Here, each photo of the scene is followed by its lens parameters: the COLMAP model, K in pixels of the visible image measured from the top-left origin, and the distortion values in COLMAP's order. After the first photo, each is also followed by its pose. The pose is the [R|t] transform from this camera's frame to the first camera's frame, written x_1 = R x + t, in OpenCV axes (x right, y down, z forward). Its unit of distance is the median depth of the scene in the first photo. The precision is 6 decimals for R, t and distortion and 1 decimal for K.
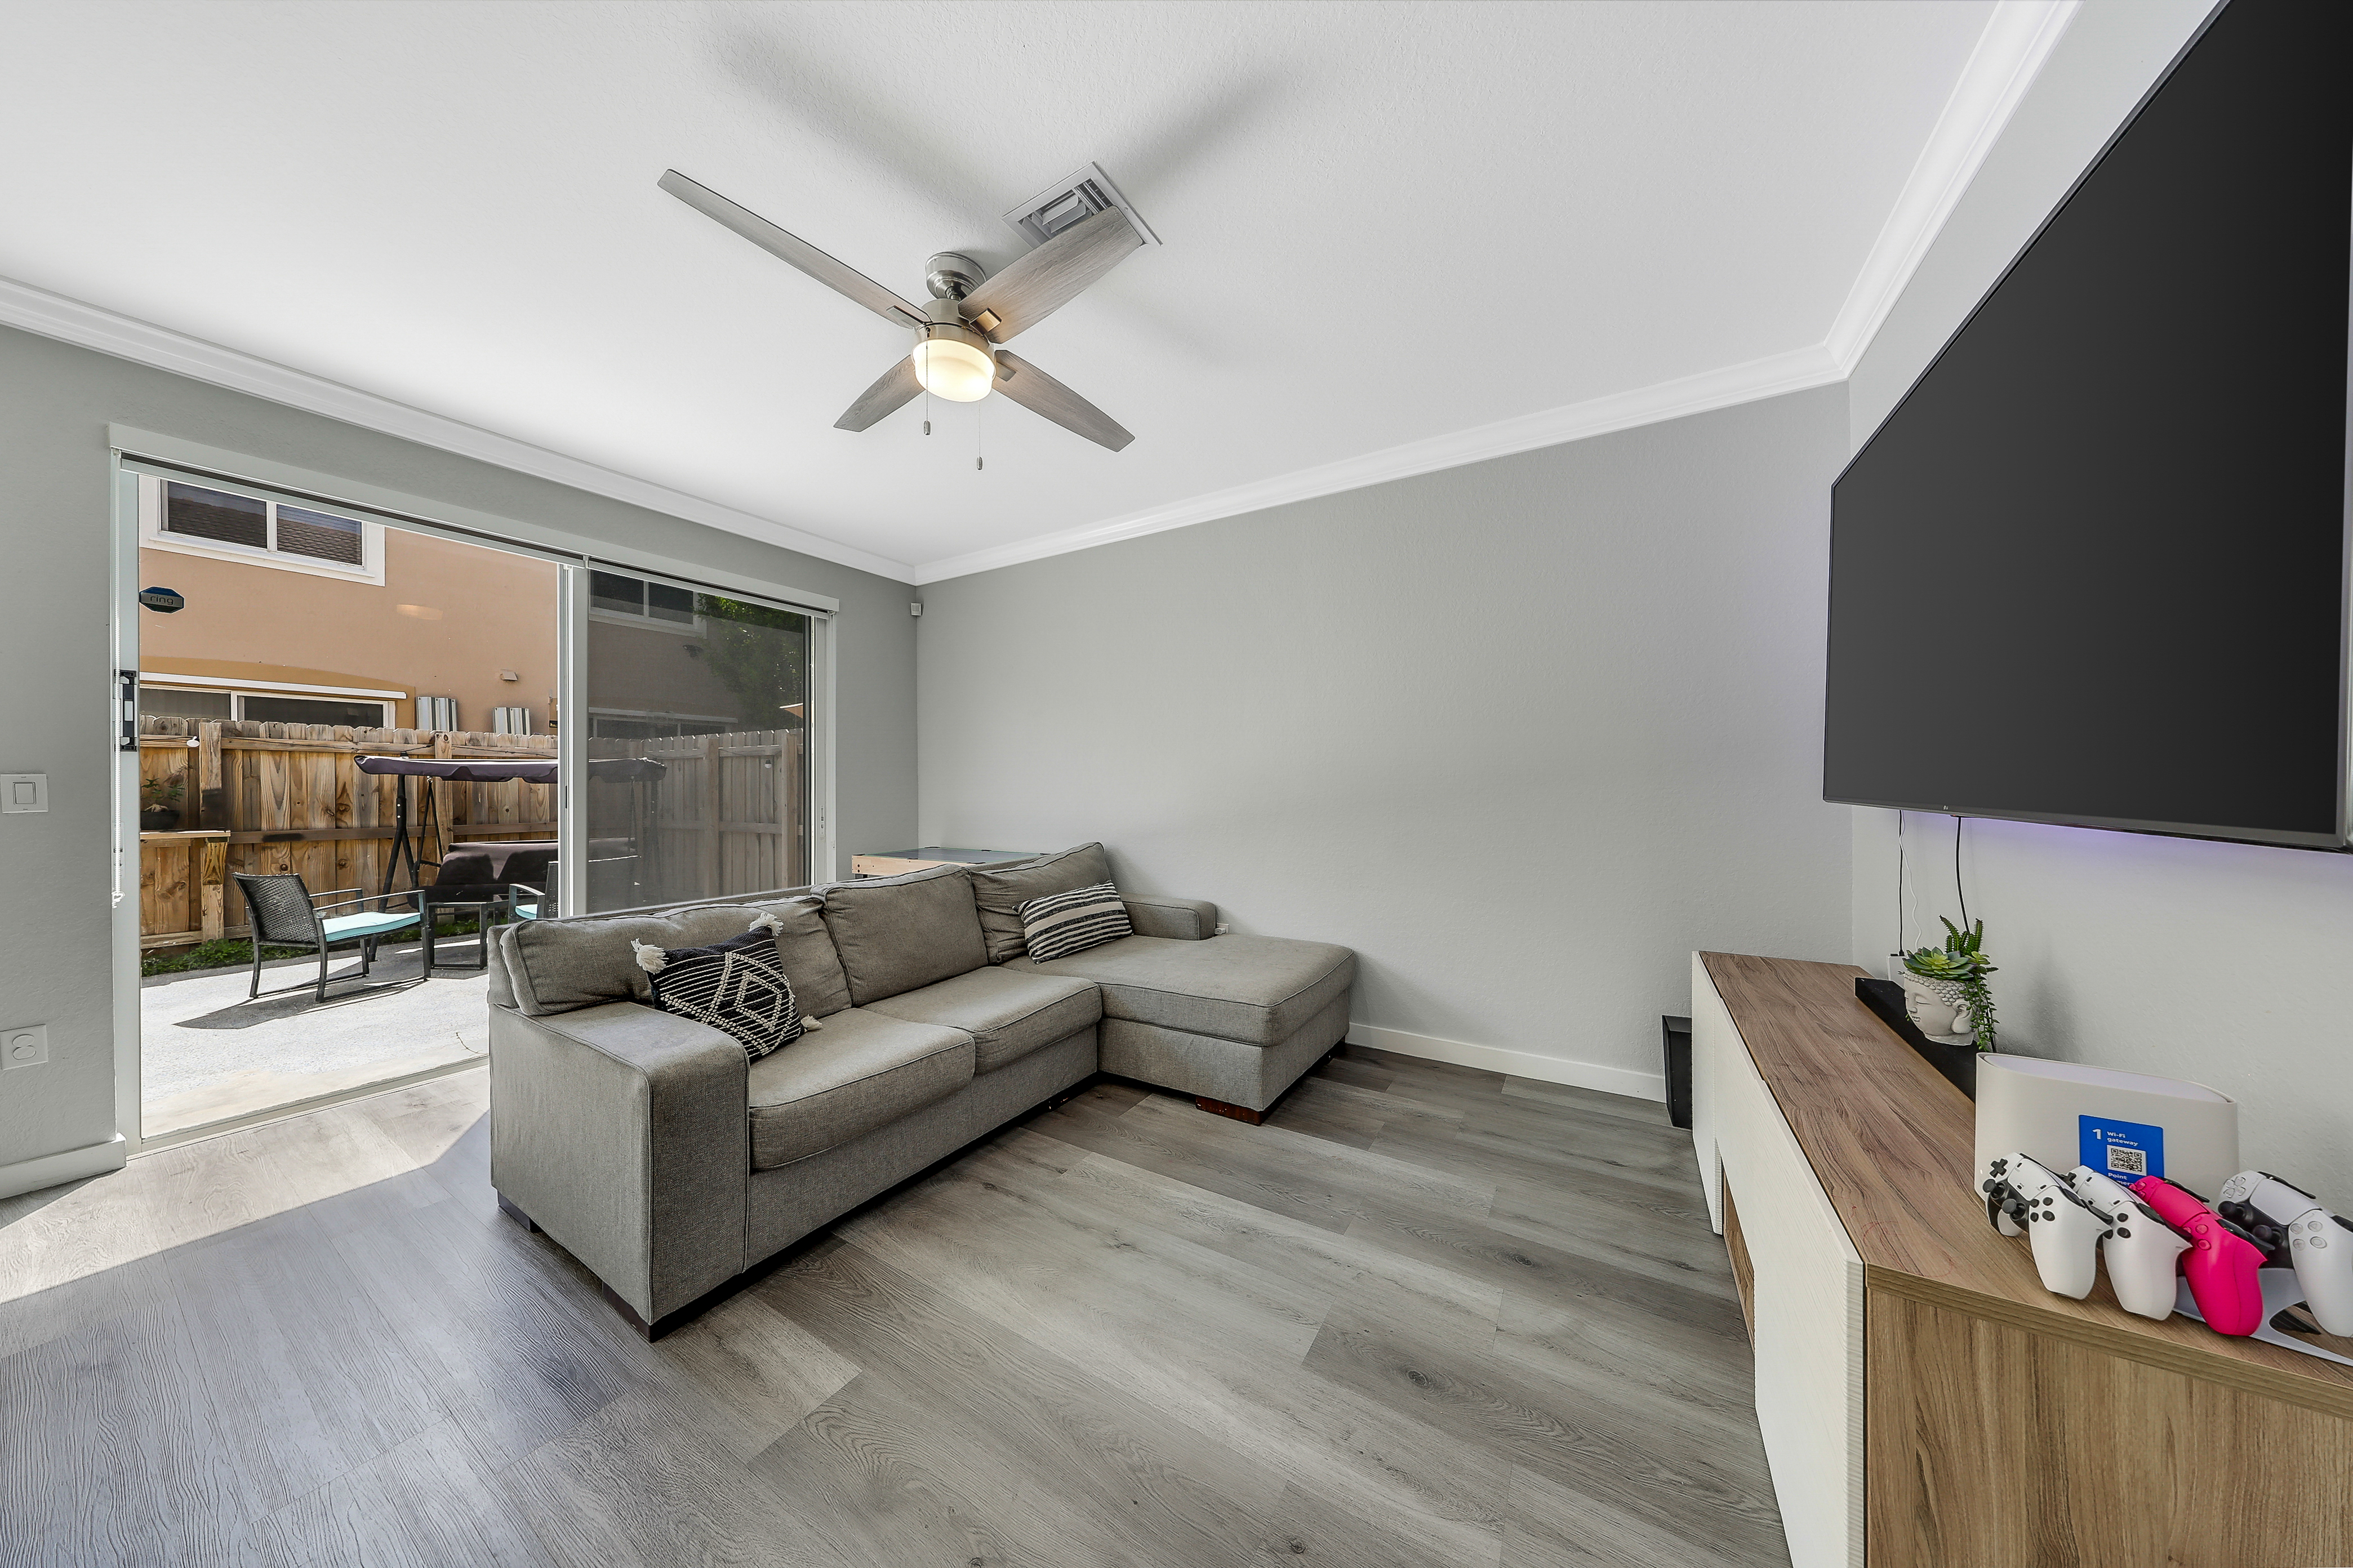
lens RADIAL K [[697.6, 0, 1176.5], [0, 697.6, 784.0], [0, 0, 1]] dist [0.001341, 0.000083]
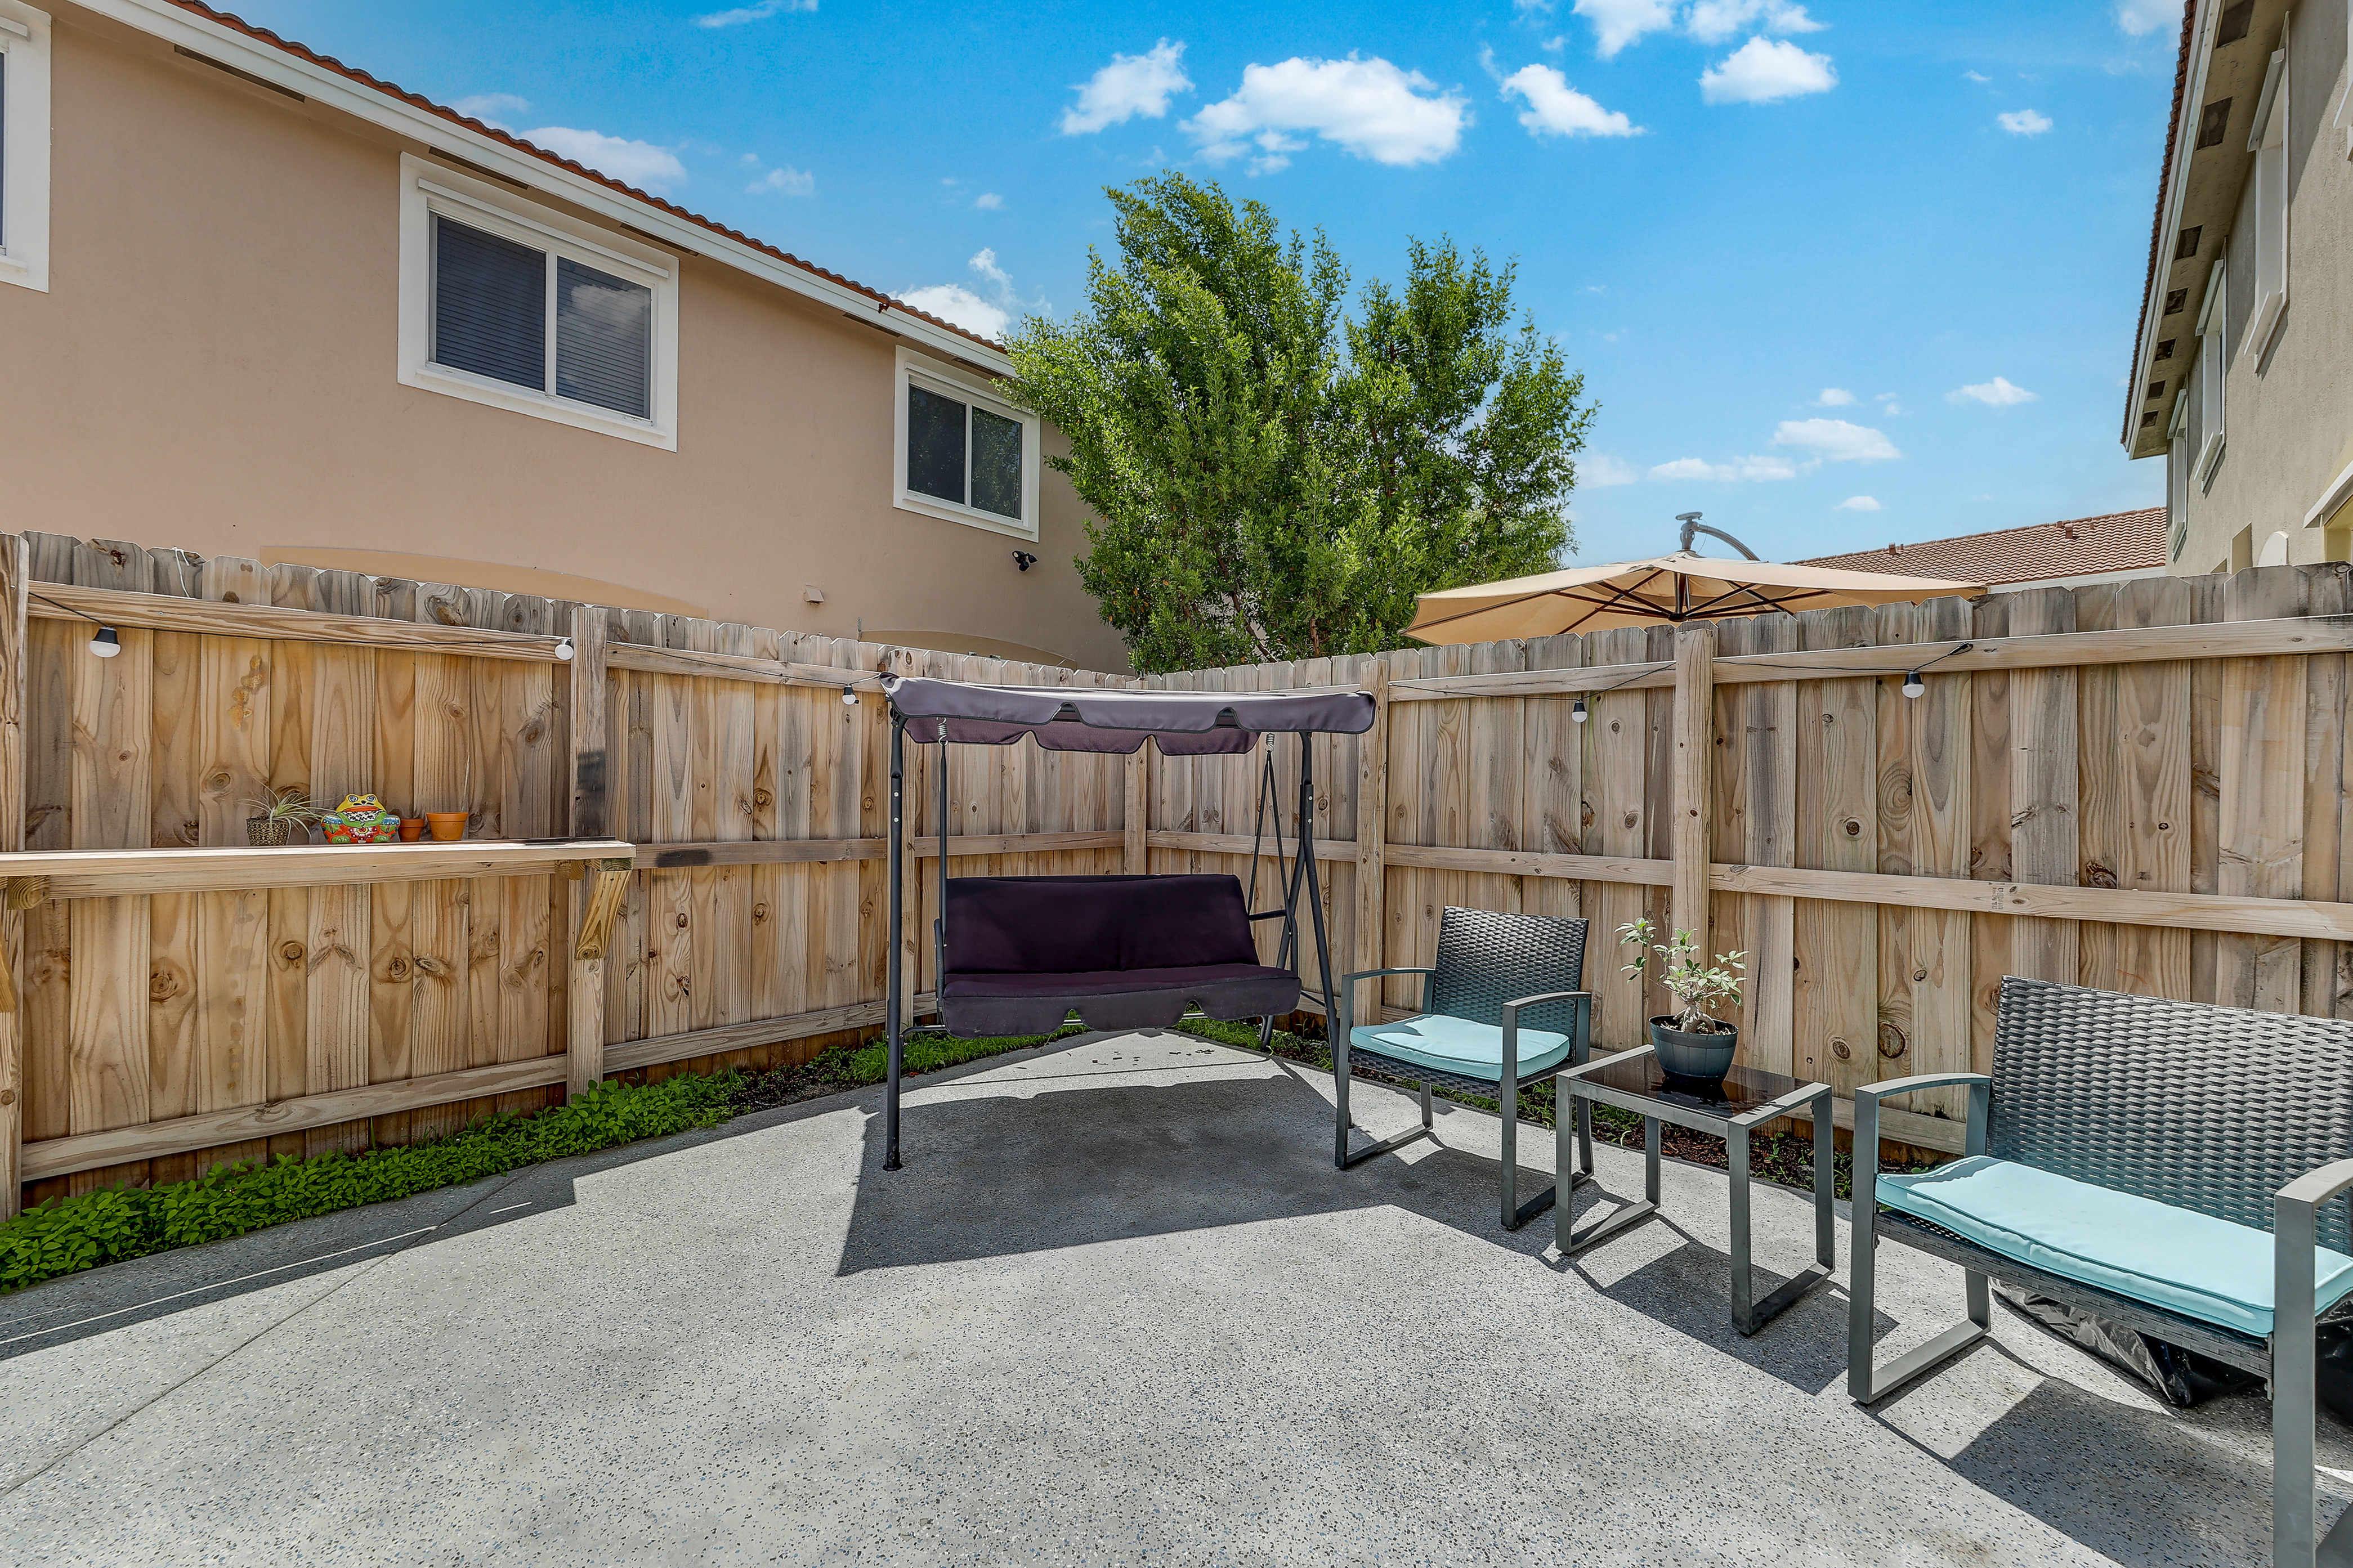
lens RADIAL K [[925.9, 0, 1176.5], [0, 925.9, 784.0], [0, 0, 1]] dist [-0.000020, -0.000046]
pose [[0.972581, 0.015003, -0.232080, -0.808793], [-0.014522, 0.999887, 0.003783, 0.019112], [0.232111, -0.000309, 0.972689, 0.465249]]
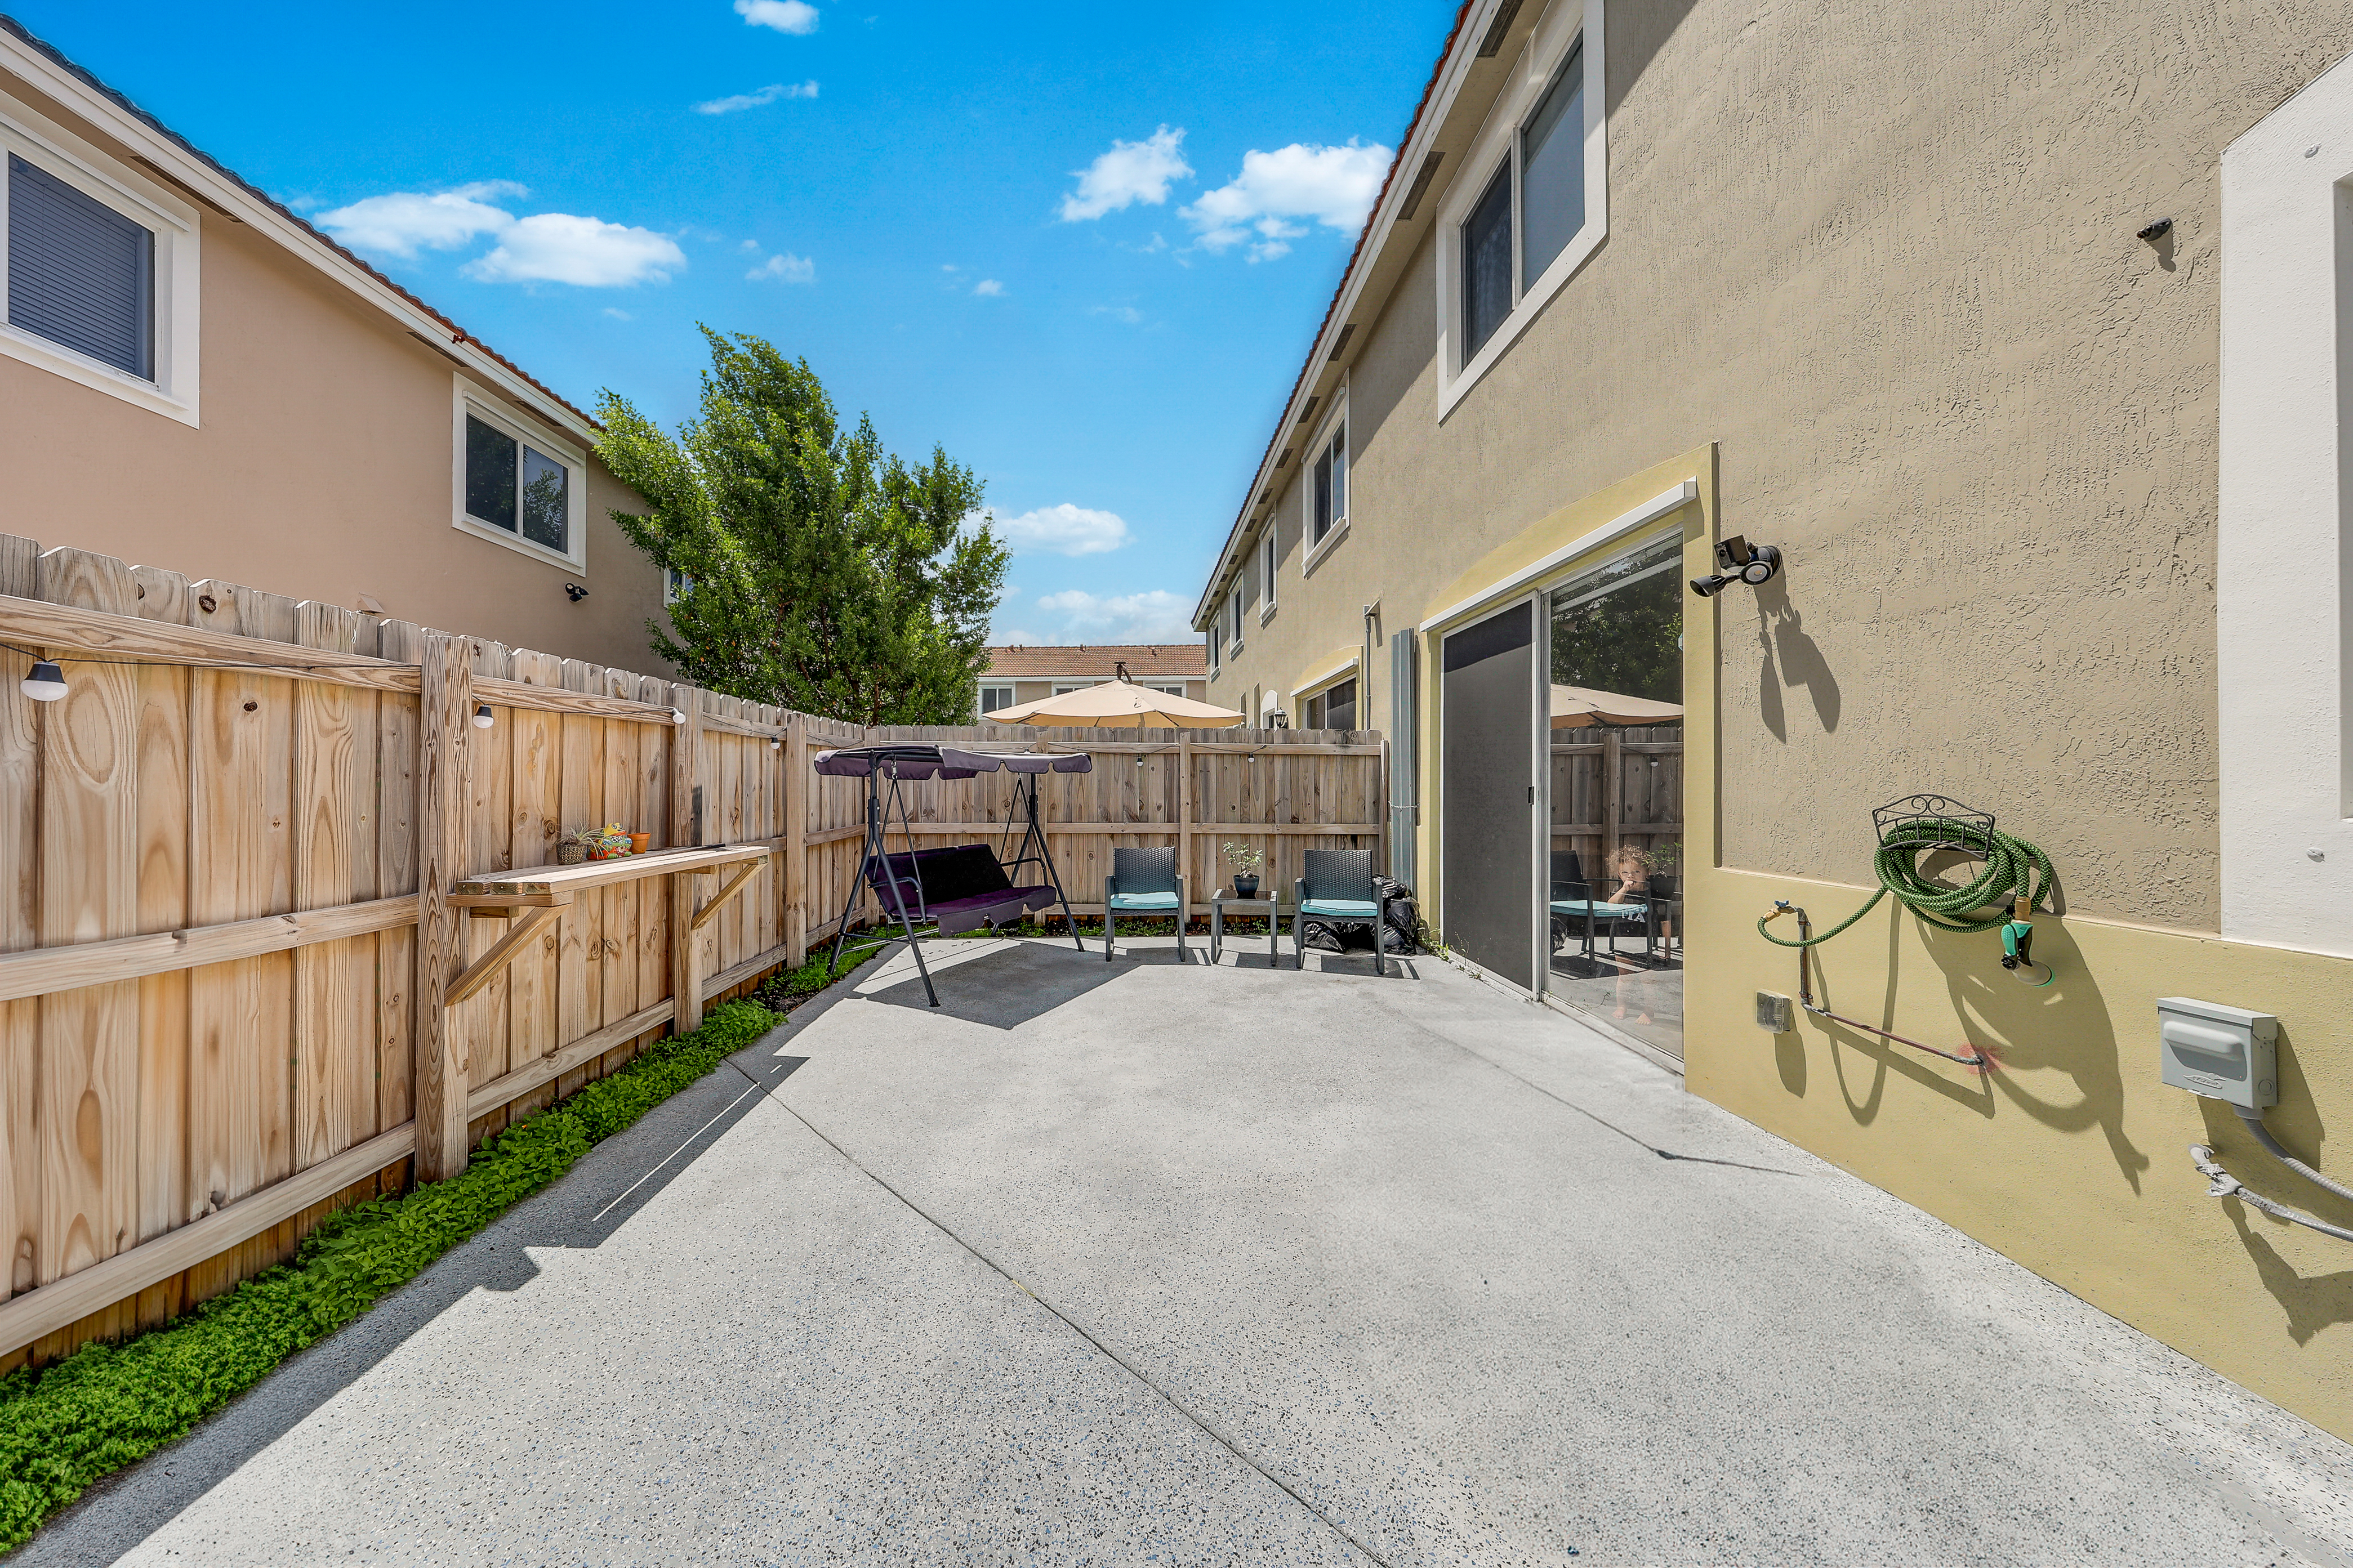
lens RADIAL K [[674.2, 0, 1137.1], [0, 674.2, 786.4], [0, 0, 1]] dist [-0.000490, -0.000035]
pose [[0.858817, 0.002605, 0.512276, -1.260761], [-0.008292, 0.999927, 0.008816, -0.002486], [-0.512216, -0.011820, 0.858775, 0.211470]]
